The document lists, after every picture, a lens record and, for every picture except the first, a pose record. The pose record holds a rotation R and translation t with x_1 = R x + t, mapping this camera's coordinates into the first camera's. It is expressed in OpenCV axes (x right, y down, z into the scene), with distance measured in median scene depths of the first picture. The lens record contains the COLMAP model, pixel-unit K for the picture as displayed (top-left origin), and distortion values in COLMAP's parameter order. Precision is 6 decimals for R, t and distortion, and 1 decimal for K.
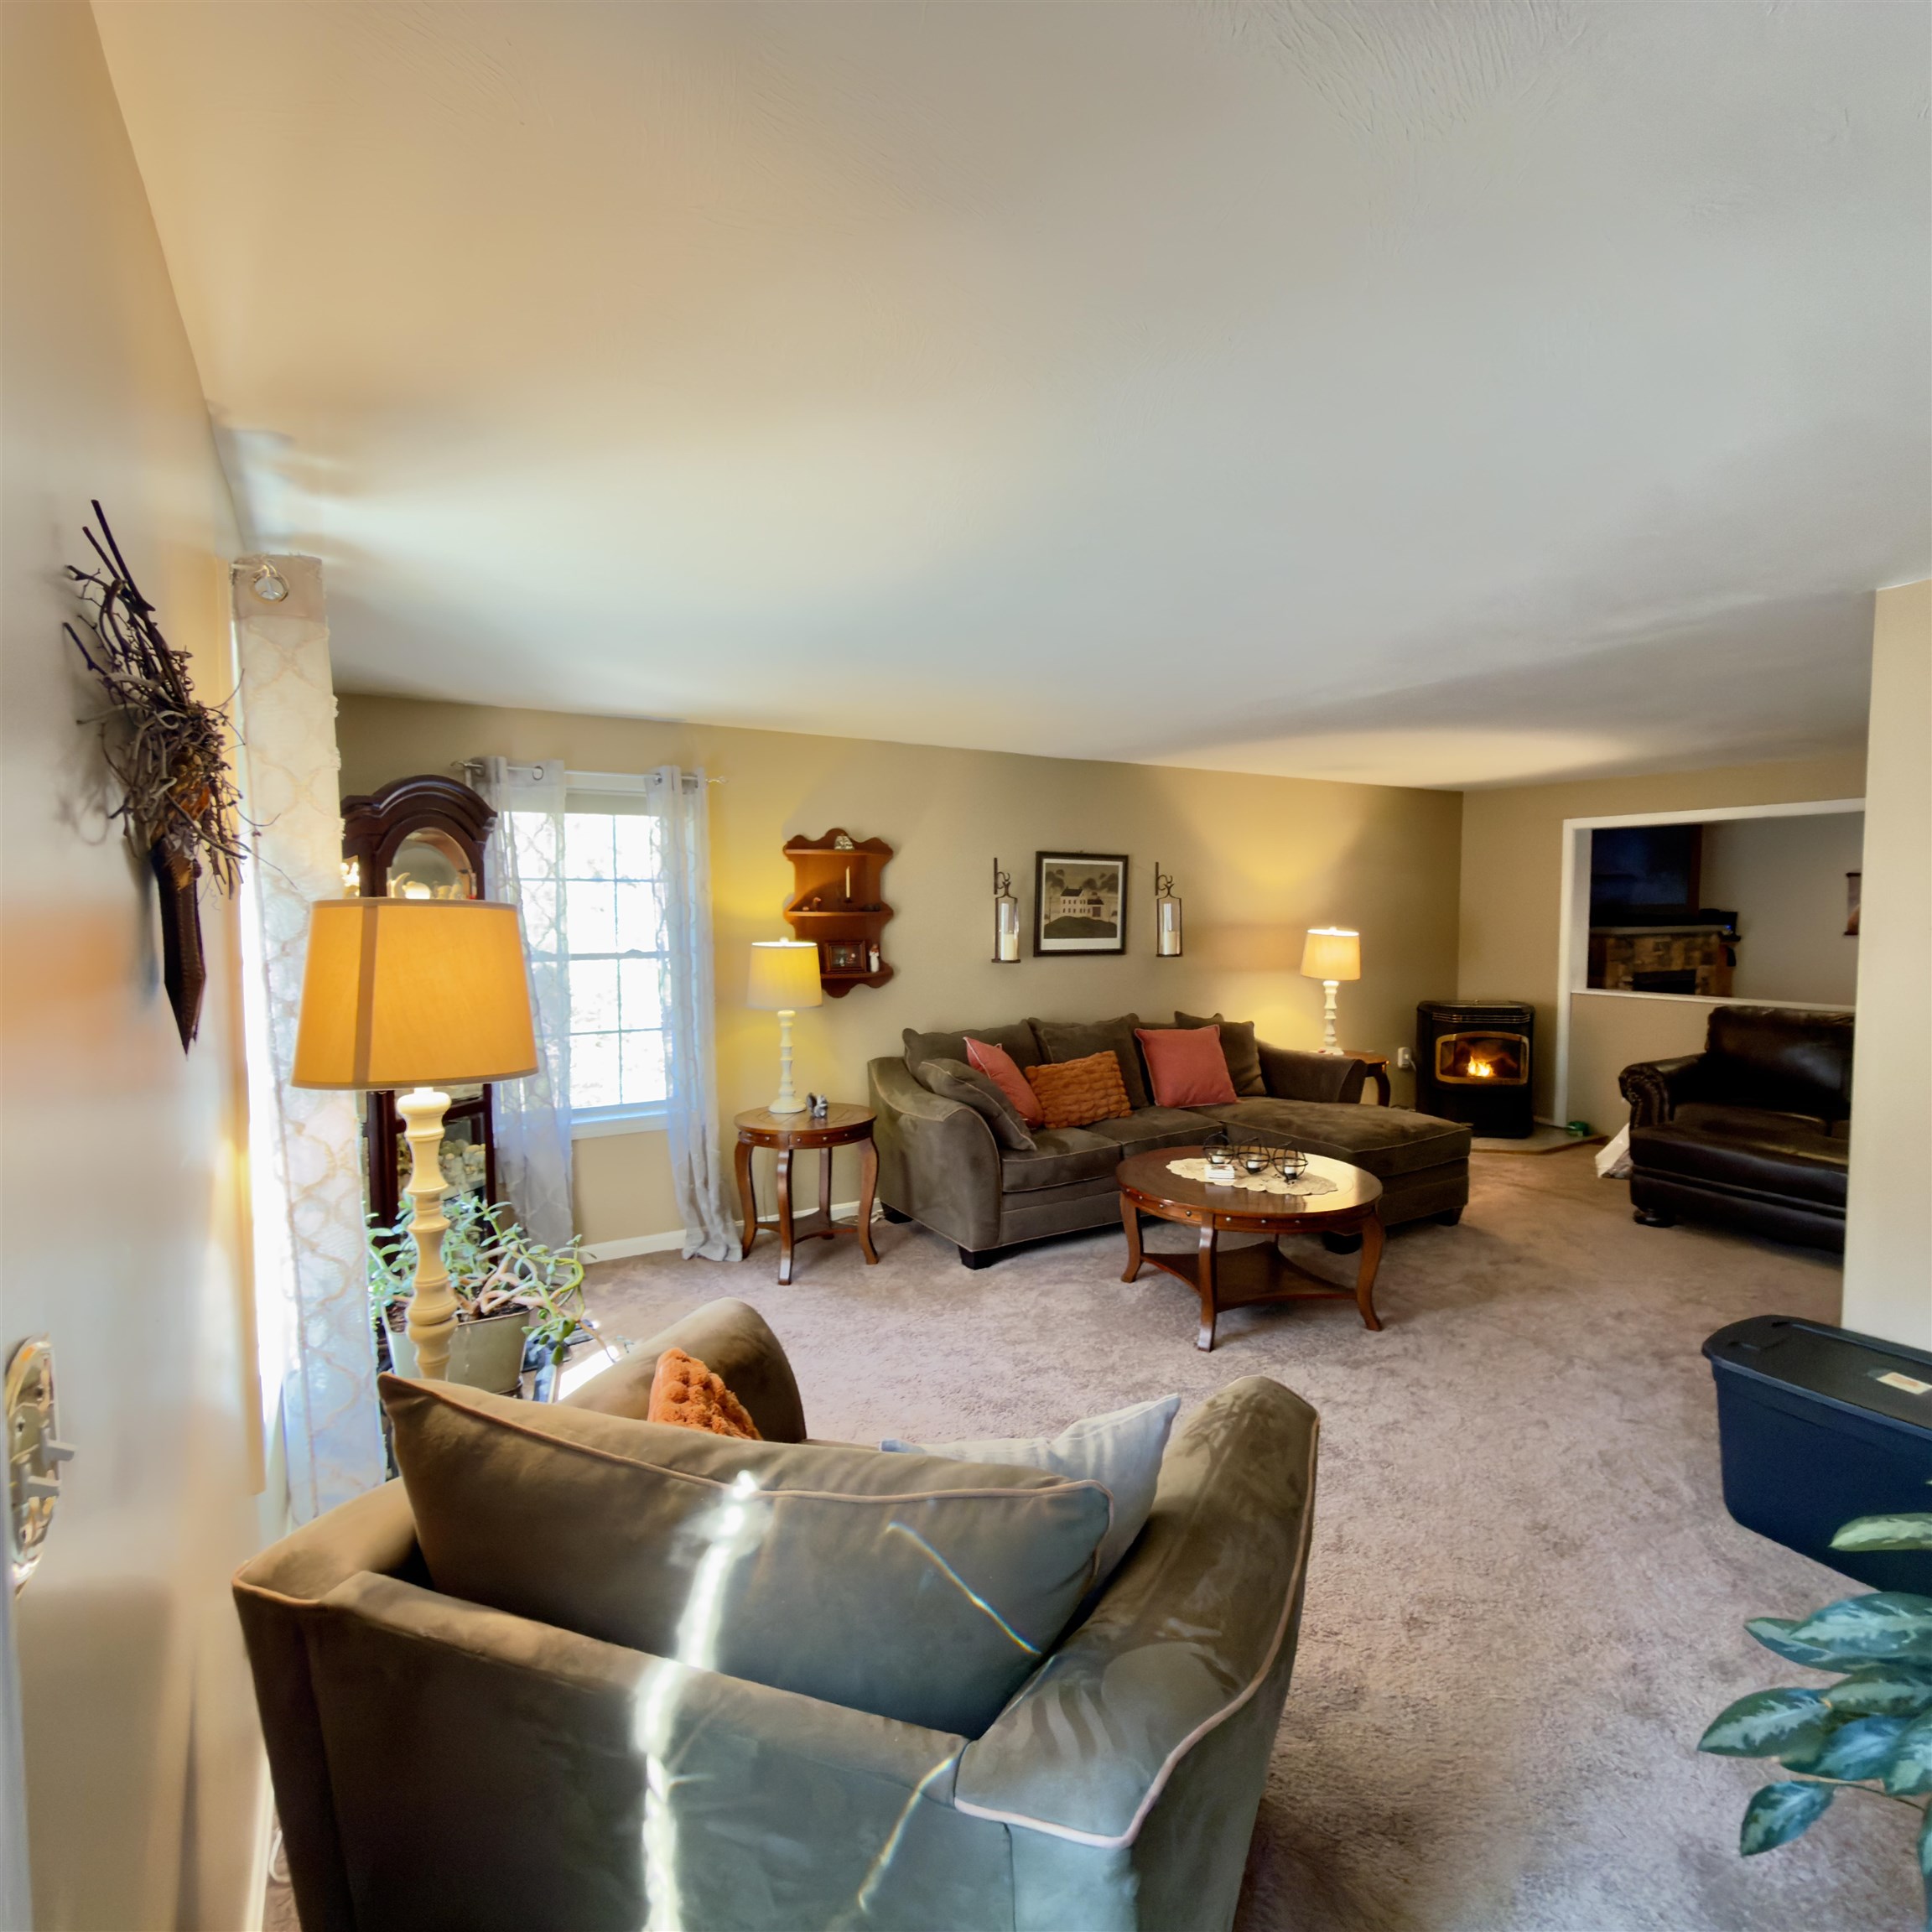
lens RADIAL K [[1035.9, 0, 964.3], [0, 1035.9, 970.8], [0, 0, 1]] dist [0.006780, 0.000870]
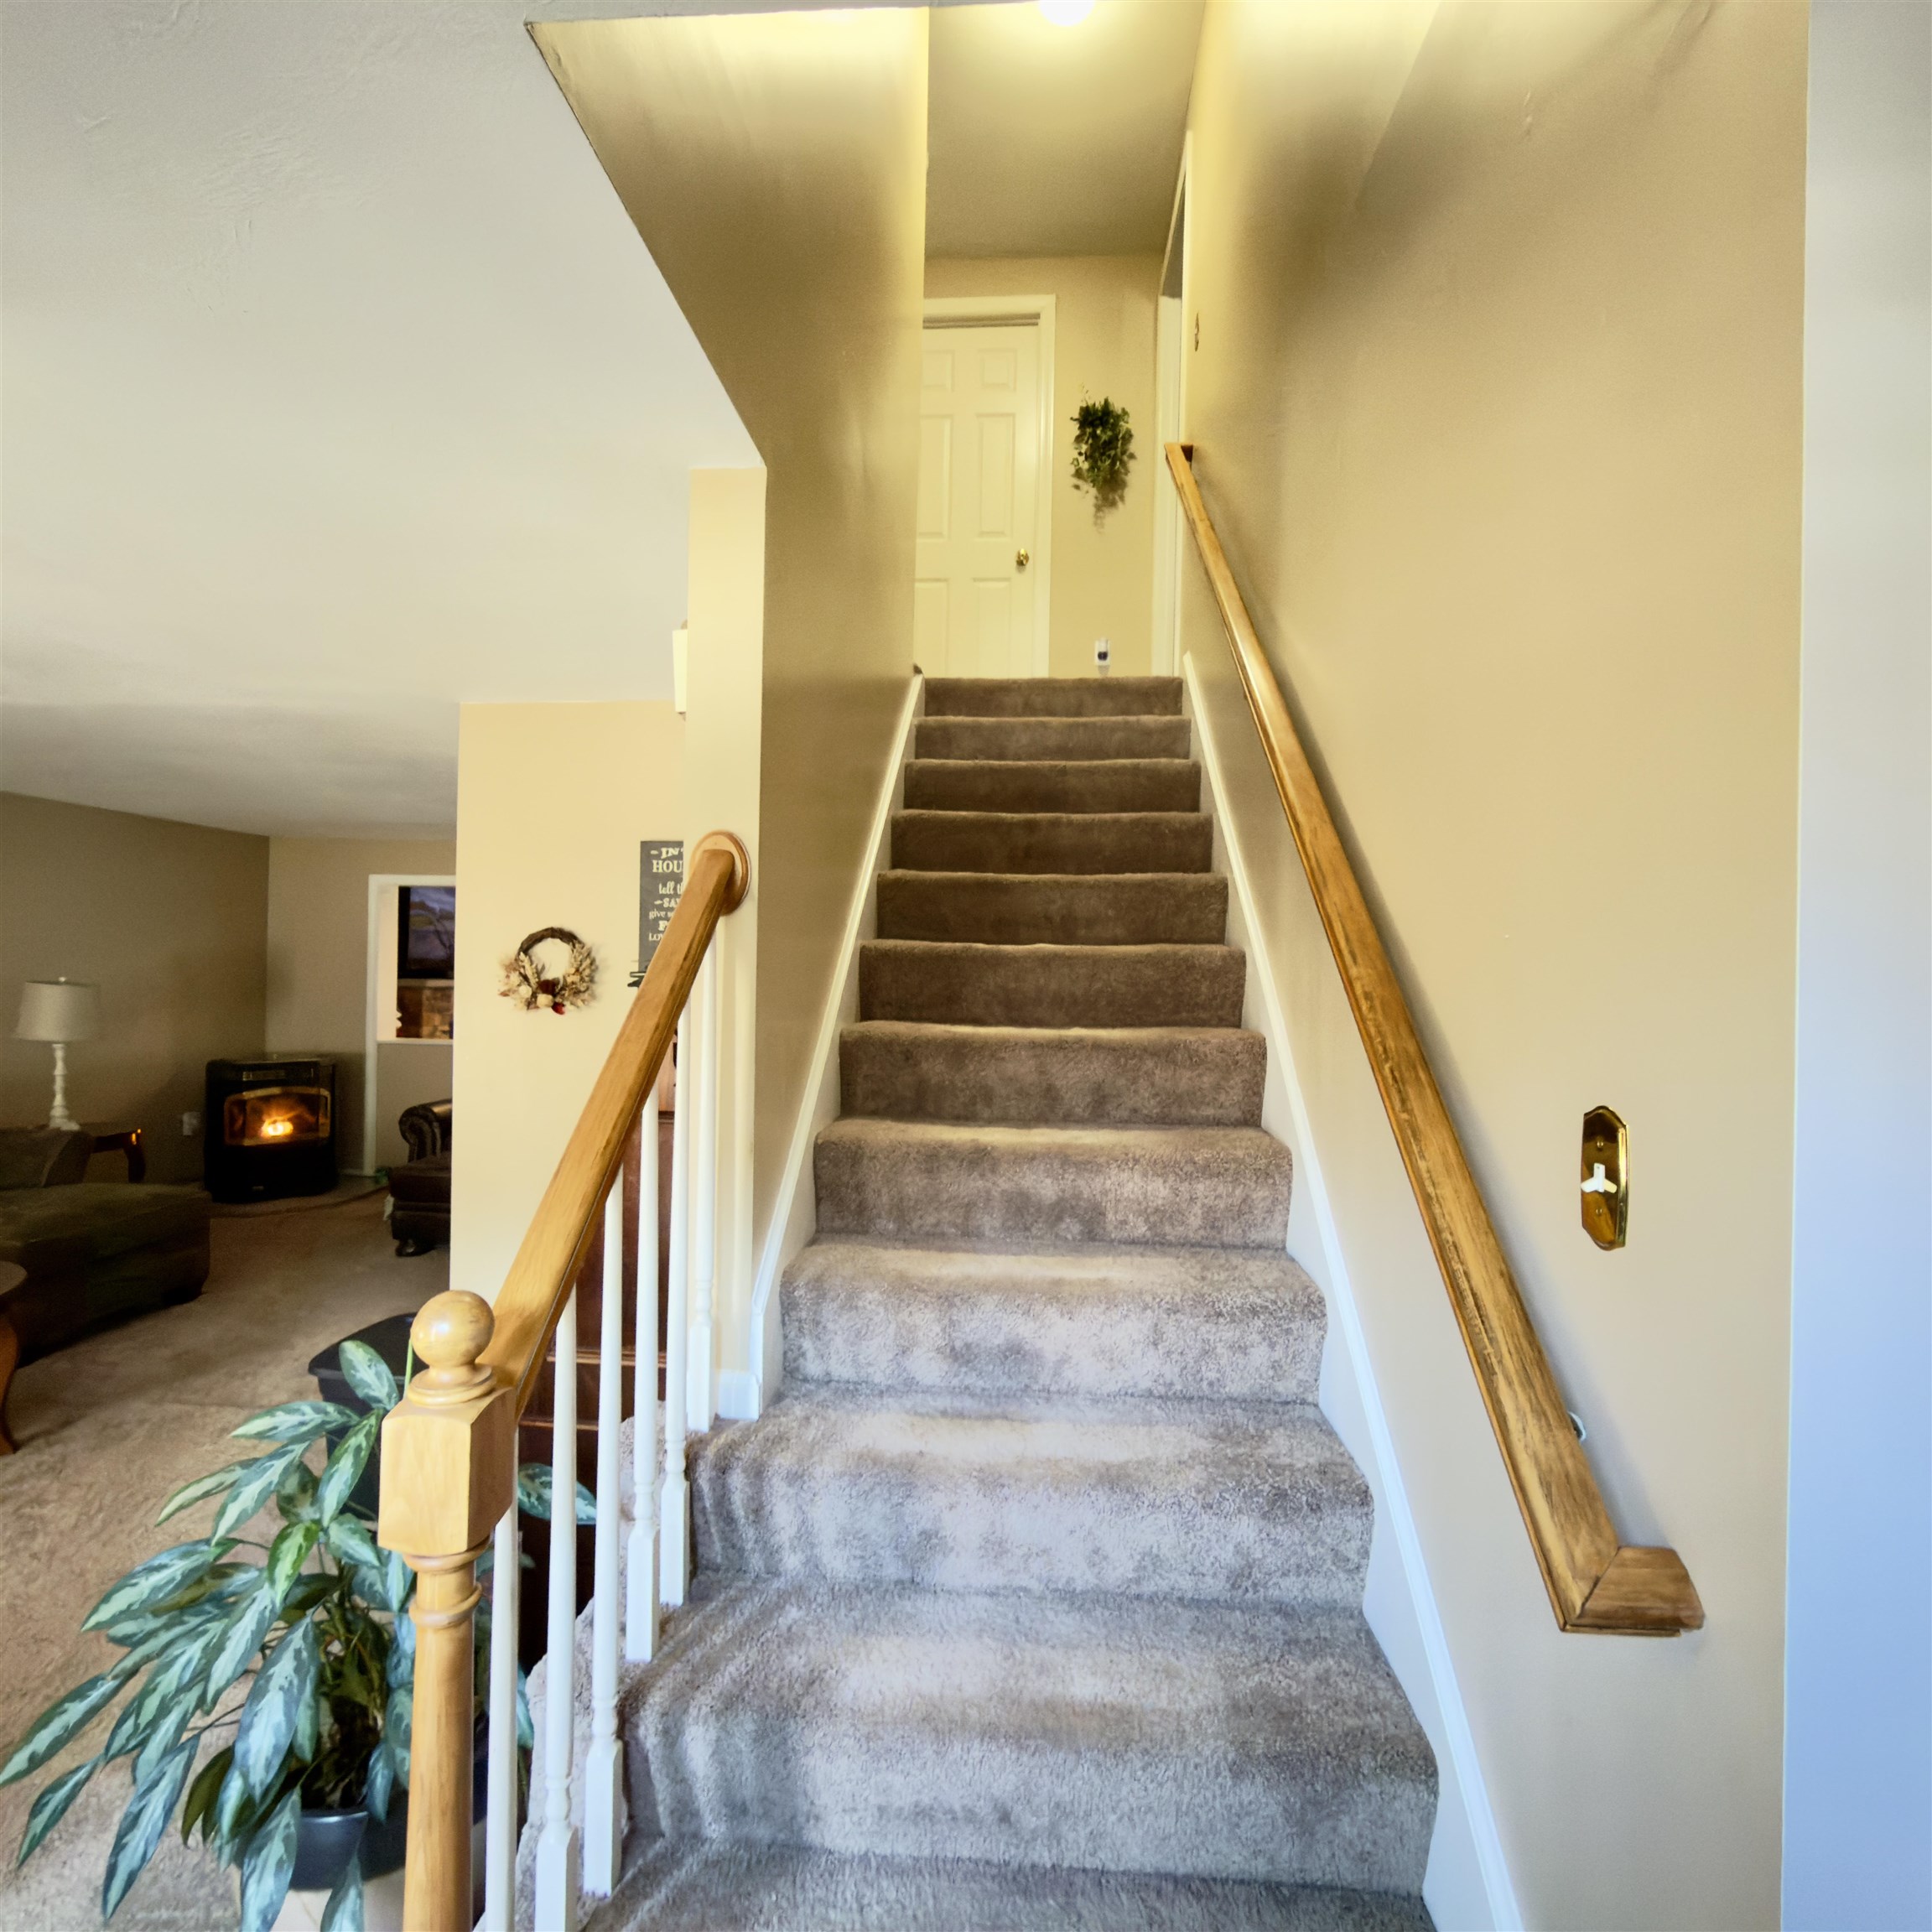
lens RADIAL K [[1035.9, 0, 967.4], [0, 1035.9, 964.5], [0, 0, 1]] dist [0.006780, 0.000870]
pose [[0.580184, 0.020050, 0.814238, 0.086672], [0.028352, 0.998594, -0.044792, 0.006660], [-0.813992, 0.049073, 0.578800, -0.076266]]
